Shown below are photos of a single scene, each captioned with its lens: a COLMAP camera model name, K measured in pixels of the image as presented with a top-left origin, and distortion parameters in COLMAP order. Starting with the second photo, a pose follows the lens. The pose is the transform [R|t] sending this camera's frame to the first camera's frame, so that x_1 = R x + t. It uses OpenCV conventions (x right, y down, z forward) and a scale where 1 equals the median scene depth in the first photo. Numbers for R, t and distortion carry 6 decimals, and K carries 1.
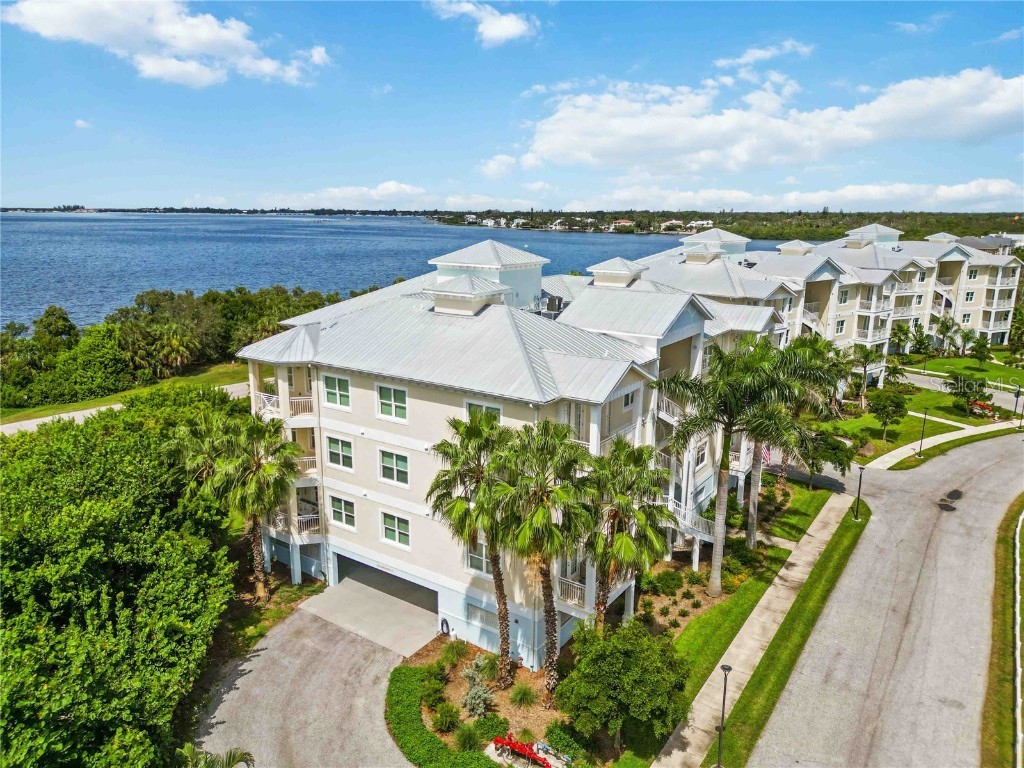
lens RADIAL K [[714.8, 0, 509.9], [0, 714.8, 383.6], [0, 0, 1]] dist [0.076997, -0.078271]
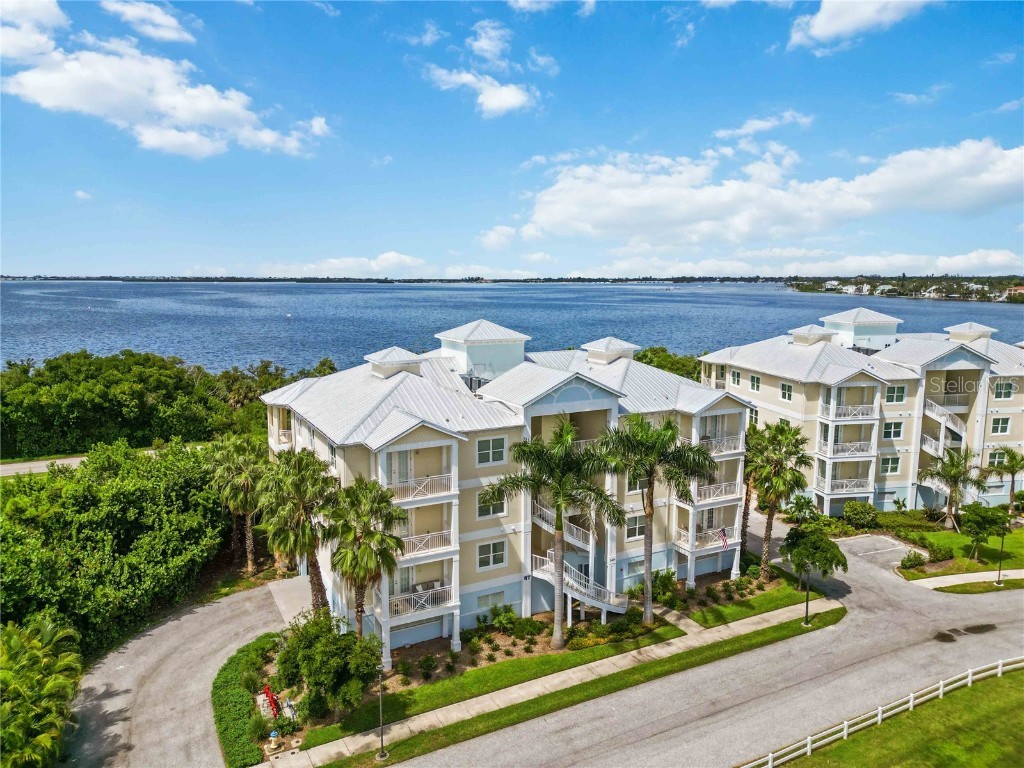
lens RADIAL K [[716.7, 0, 509.8], [0, 716.7, 382.8], [0, 0, 1]] dist [0.070965, -0.069663]
pose [[0.883695, 0.062343, -0.463892, 0.574264], [-0.104218, 0.992418, -0.065158, -0.020812], [0.456312, 0.105926, 0.883492, -0.031041]]
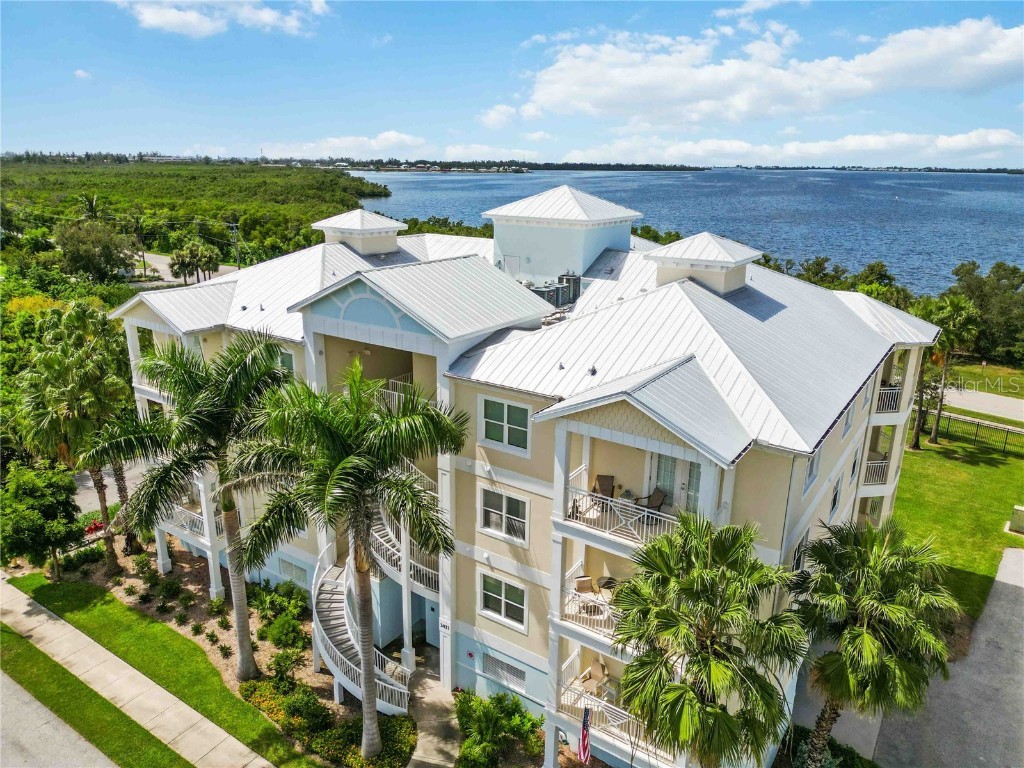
lens RADIAL K [[716.7, 0, 509.8], [0, 716.7, 382.8], [0, 0, 1]] dist [0.070965, -0.069663]
pose [[0.004707, 0.285584, -0.958342, 0.733701], [-0.247696, 0.928821, 0.275570, -0.199856], [0.968826, 0.236080, 0.075110, 0.925639]]
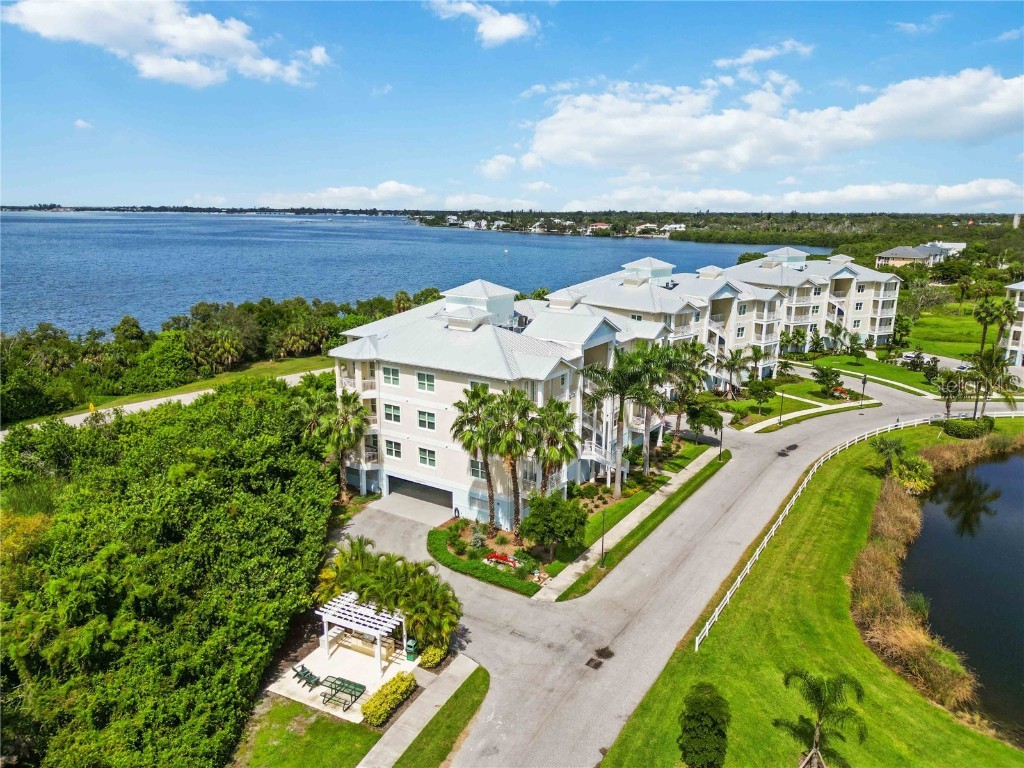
lens RADIAL K [[714.8, 0, 509.9], [0, 714.8, 383.6], [0, 0, 1]] dist [0.076997, -0.078271]
pose [[0.999644, -0.003965, 0.026377, -0.005350], [0.003920, 0.999991, 0.001738, 0.019952], [-0.026384, -0.001634, 0.999651, -0.526026]]
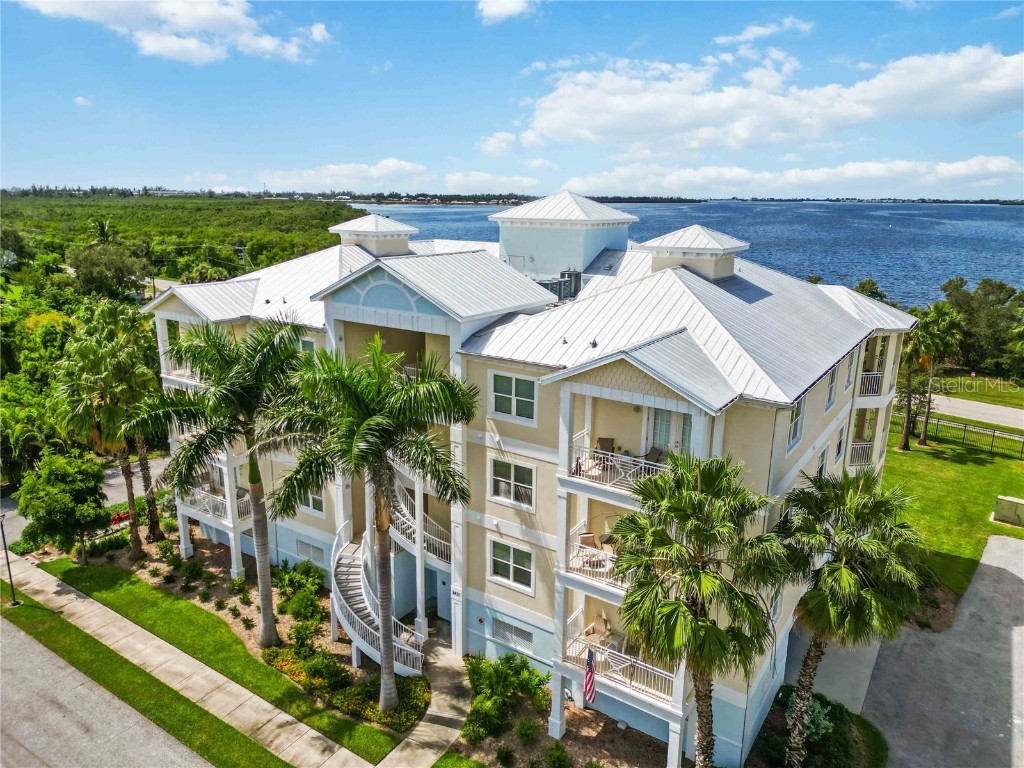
lens RADIAL K [[714.8, 0, 509.9], [0, 714.8, 383.6], [0, 0, 1]] dist [0.076997, -0.078271]
pose [[0.005985, 0.246264, -0.969184, 0.784057], [-0.244359, 0.940179, 0.237385, -0.171787], [0.969666, 0.235408, 0.065804, 0.926420]]
